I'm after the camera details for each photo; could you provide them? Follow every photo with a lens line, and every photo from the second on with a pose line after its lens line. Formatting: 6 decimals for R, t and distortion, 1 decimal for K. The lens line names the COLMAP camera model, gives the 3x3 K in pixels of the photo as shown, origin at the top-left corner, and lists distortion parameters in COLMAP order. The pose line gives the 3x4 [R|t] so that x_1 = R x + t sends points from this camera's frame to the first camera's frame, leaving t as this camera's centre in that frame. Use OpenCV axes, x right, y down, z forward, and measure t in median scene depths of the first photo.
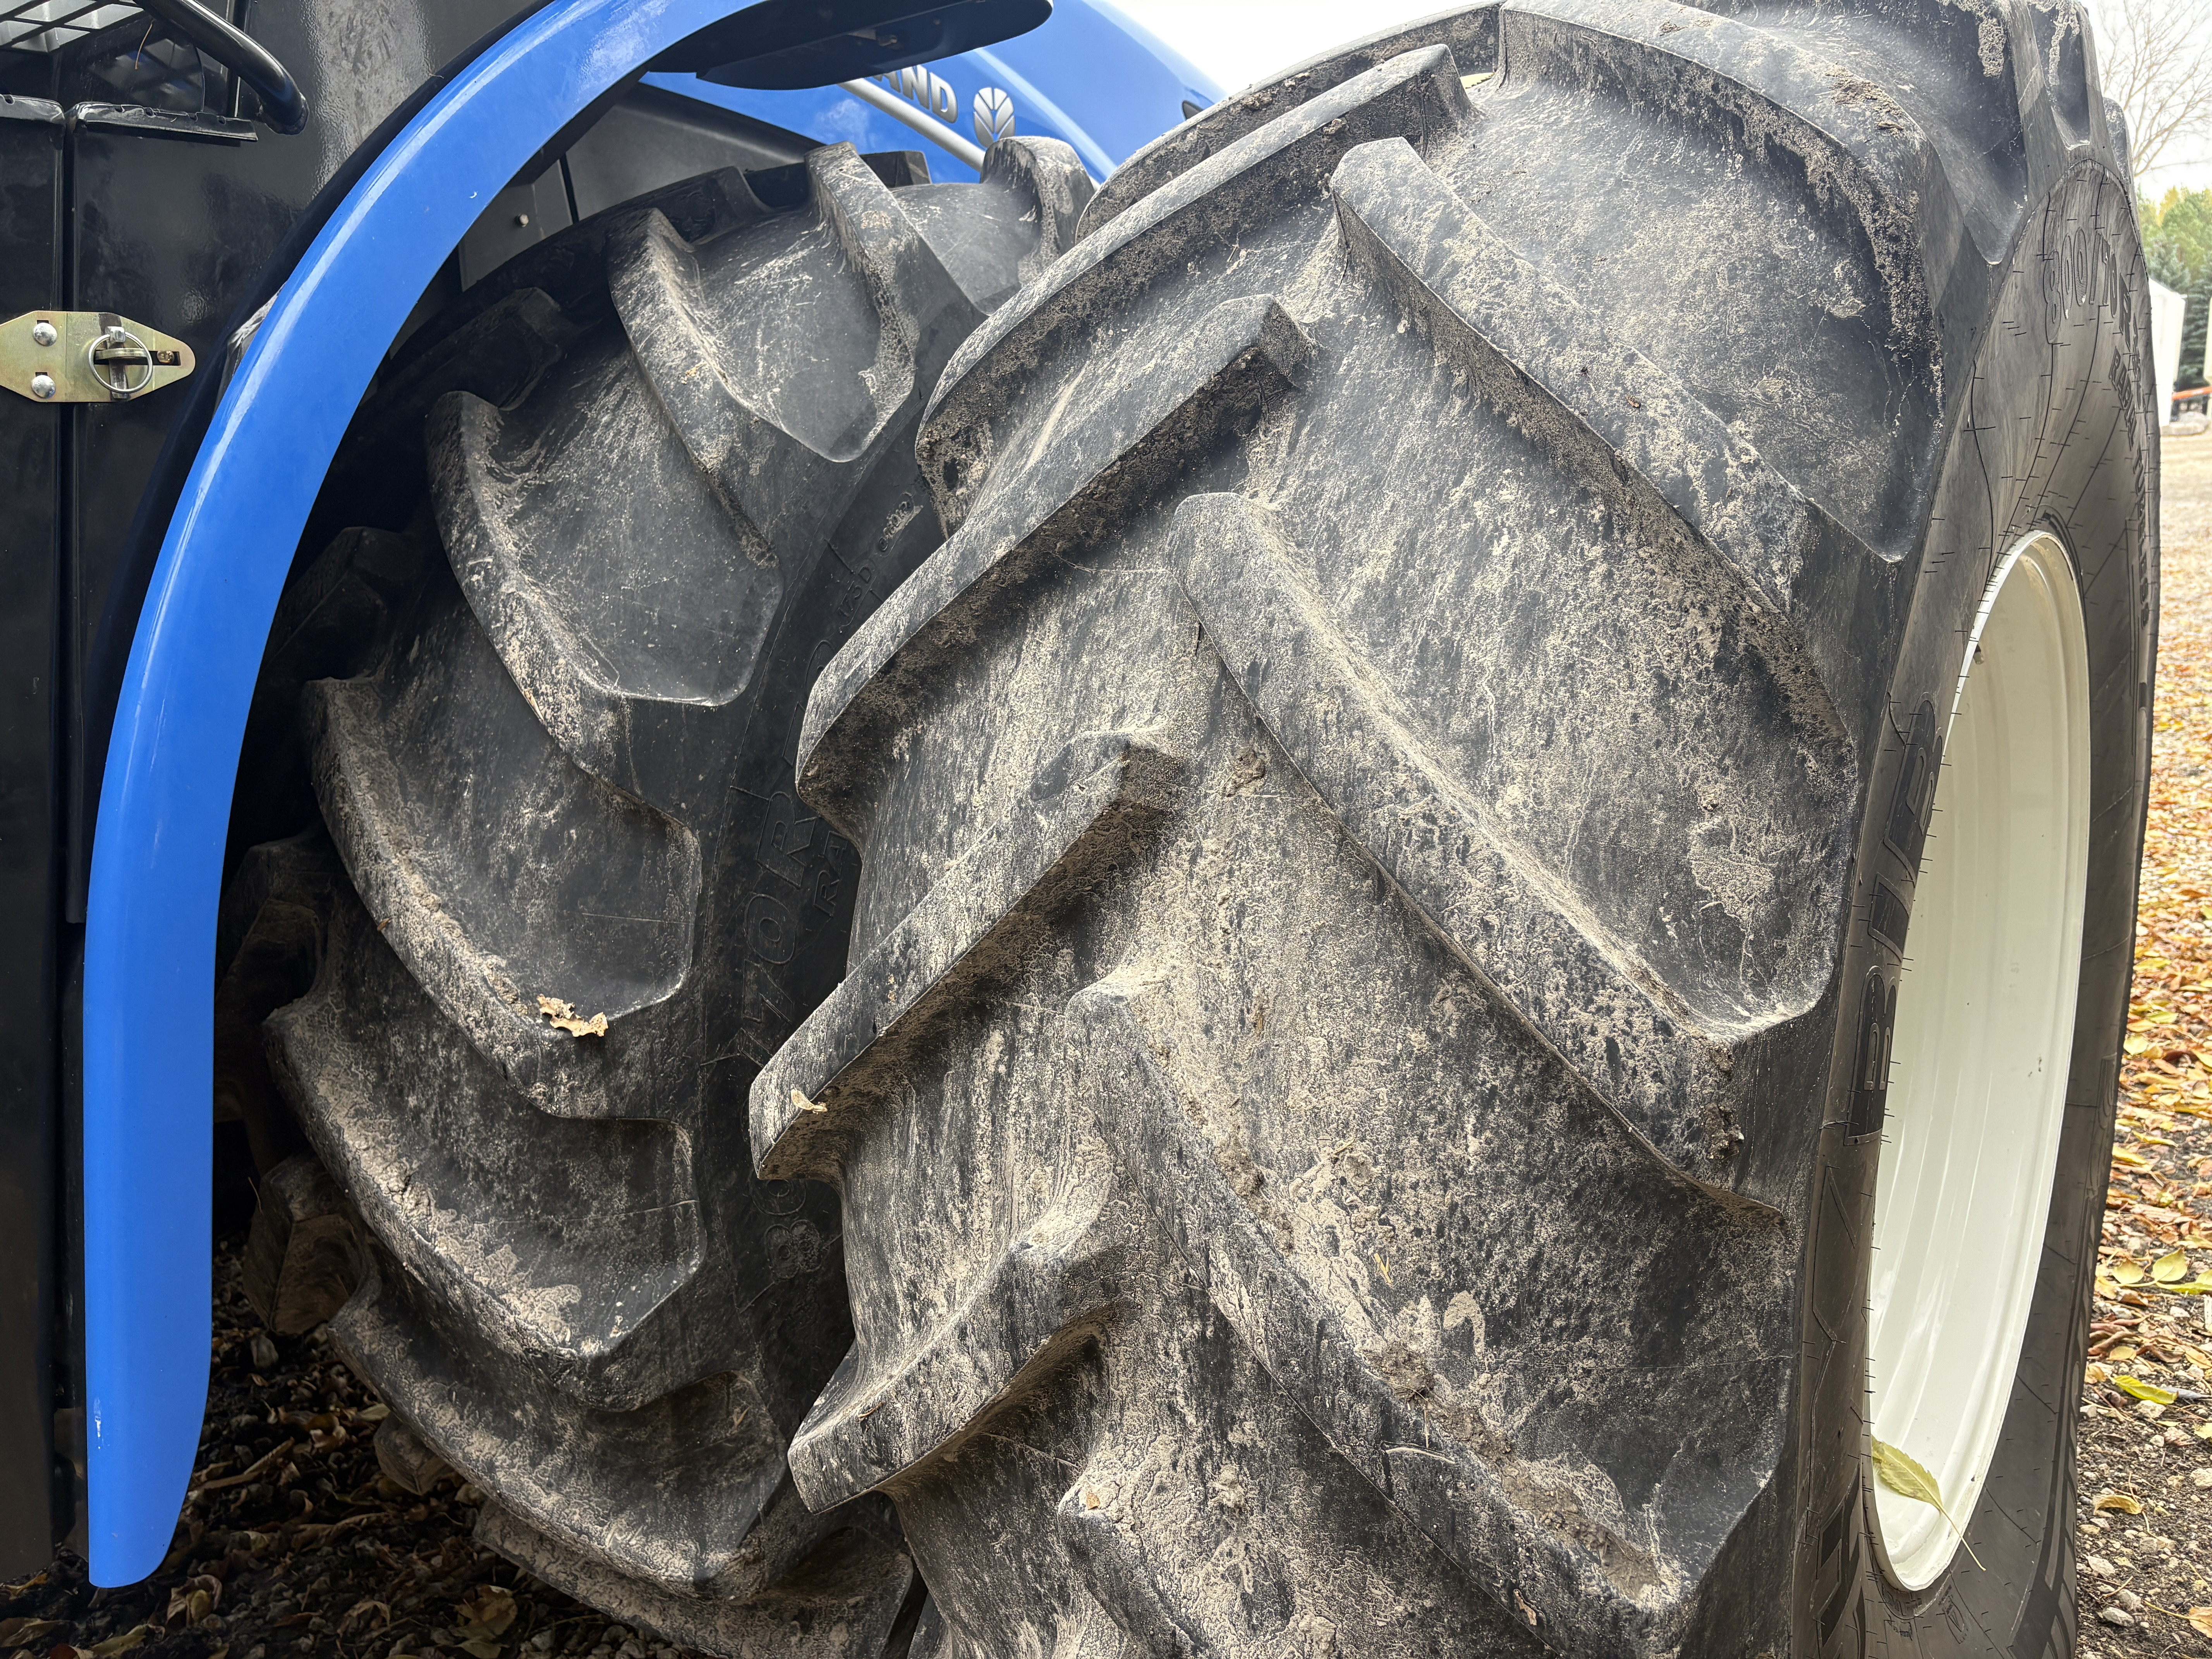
lens RADIAL K [[1675.0, 0, 1106.0], [0, 1675.0, 829.5], [0, 0, 1]] dist [0.053364, -0.062892]
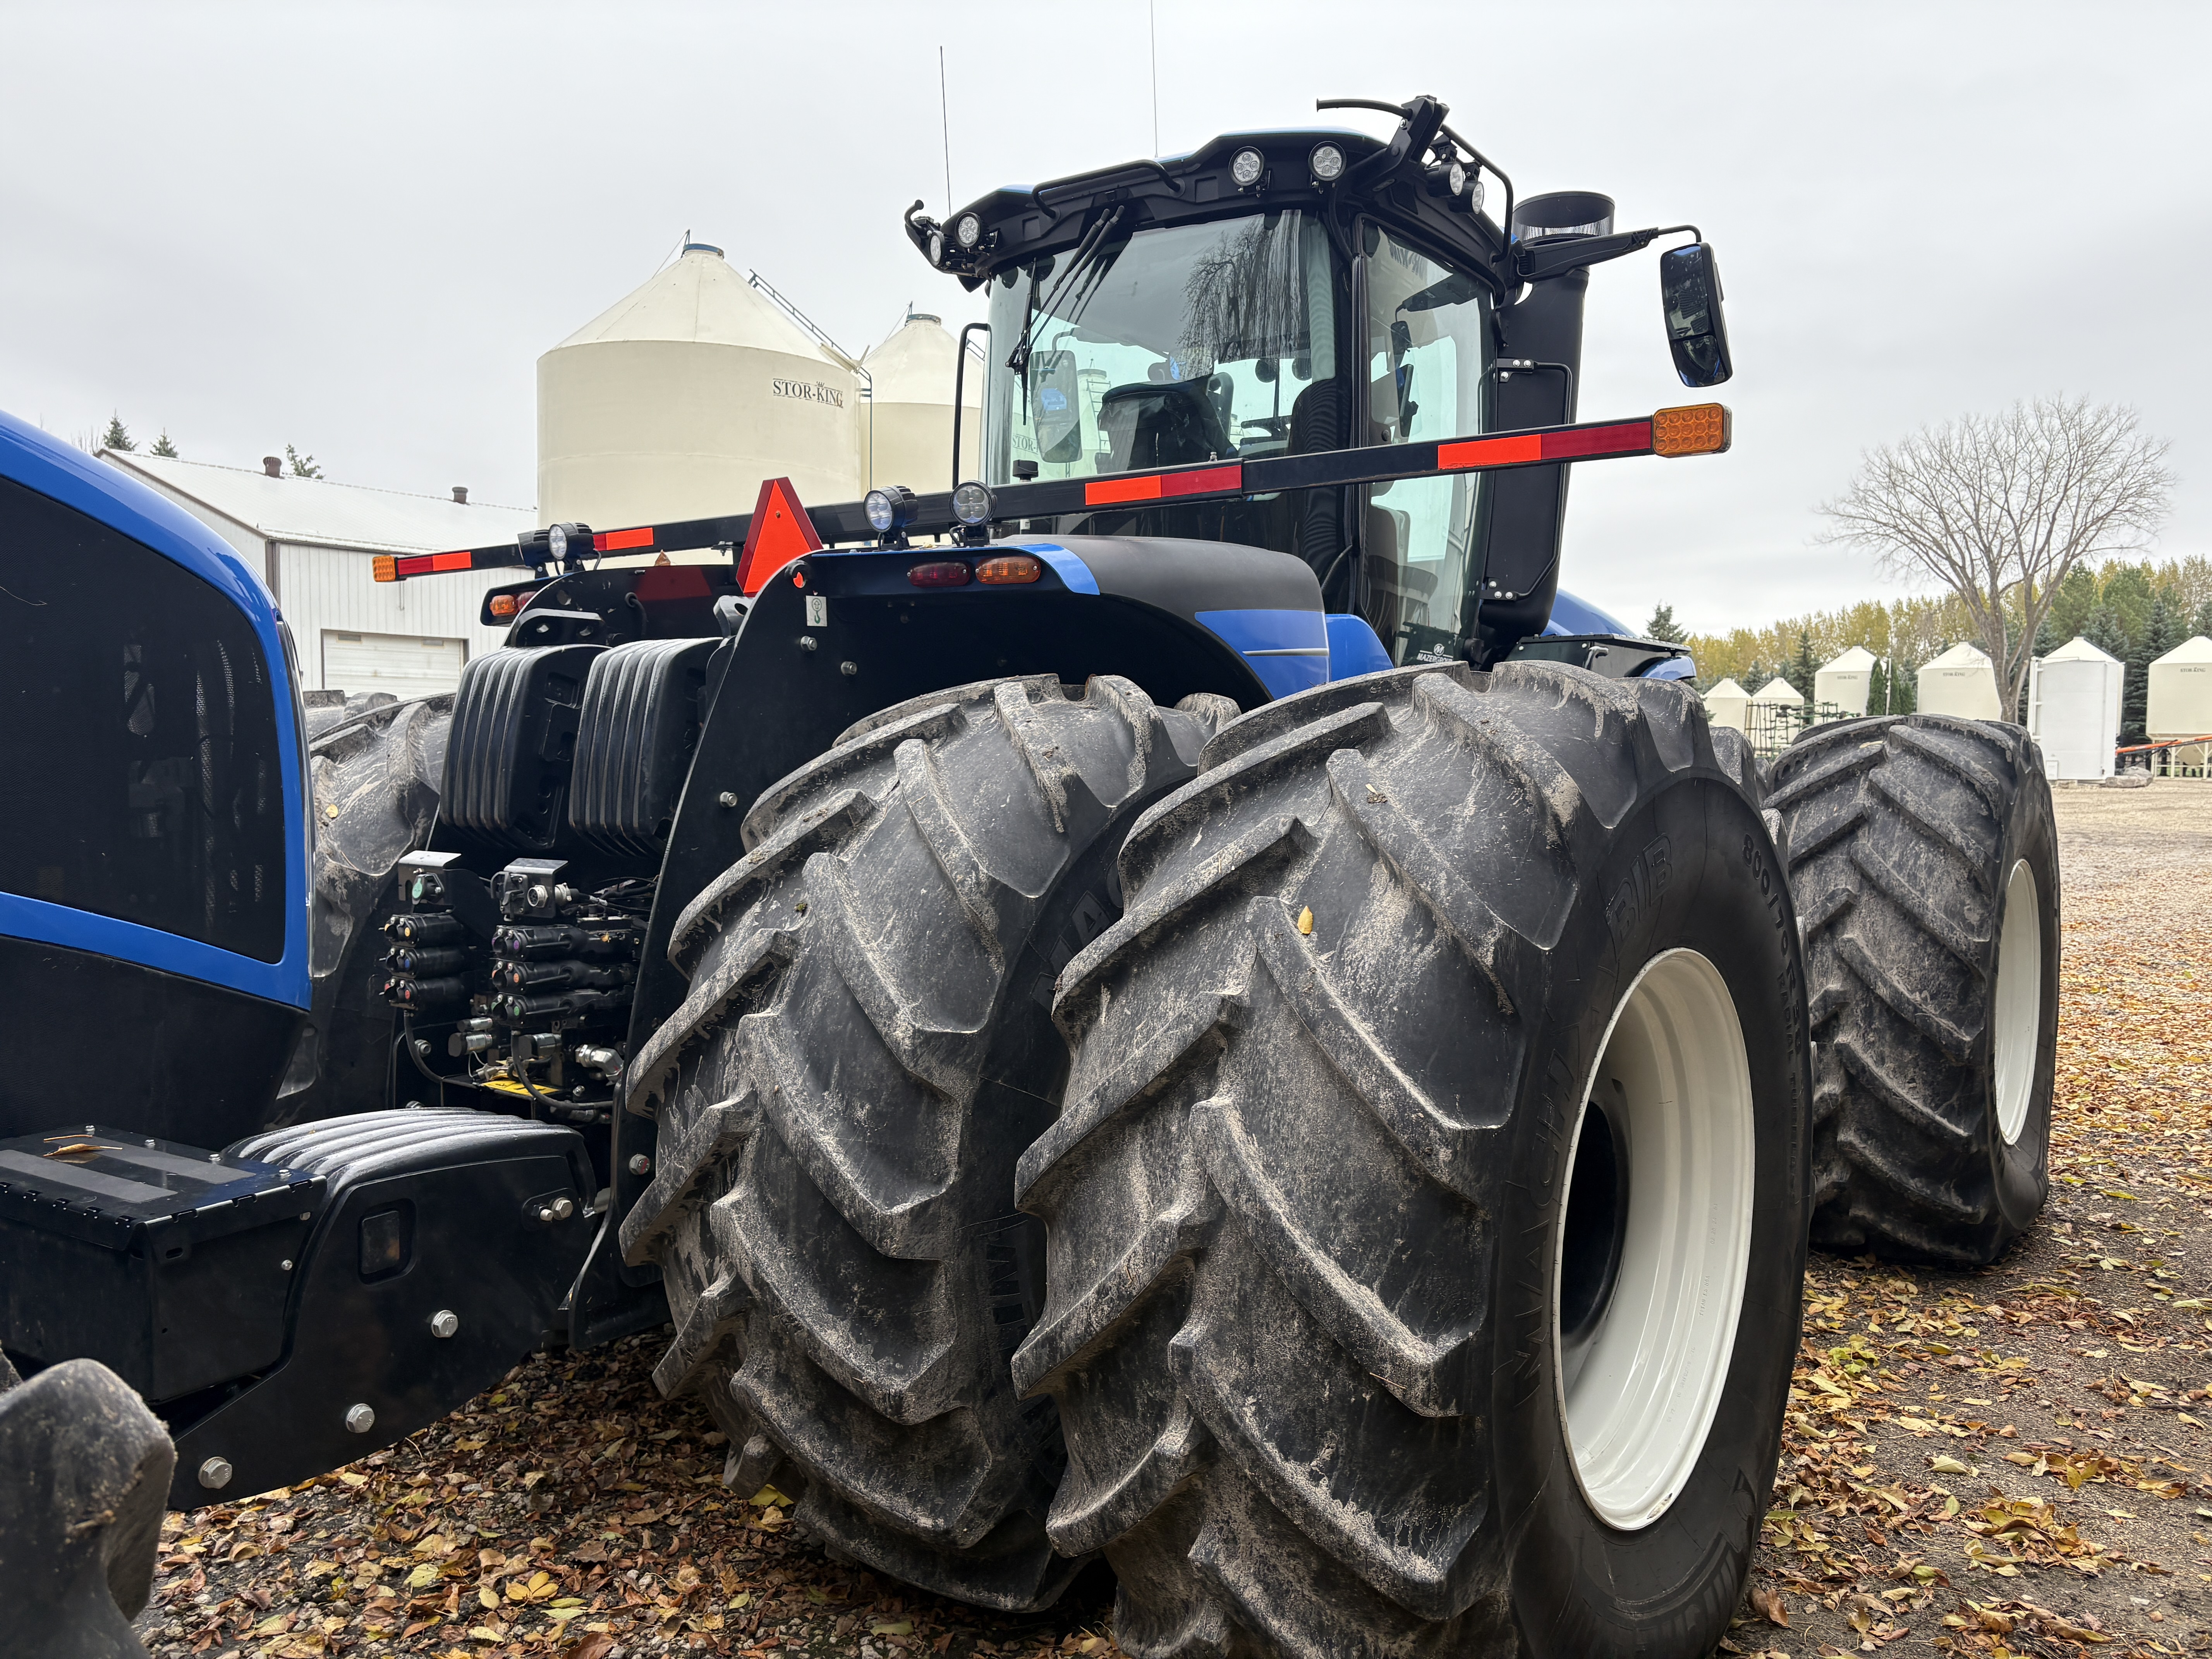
lens RADIAL K [[1713.4, 0, 1106.0], [0, 1713.4, 829.5], [0, 0, 1]] dist [0.051946, 0.001950]
pose [[0.998430, 0.050758, 0.023686, -2.353998], [-0.046031, 0.984484, -0.169332, 0.756757], [-0.031914, 0.167975, 0.985274, -4.111202]]
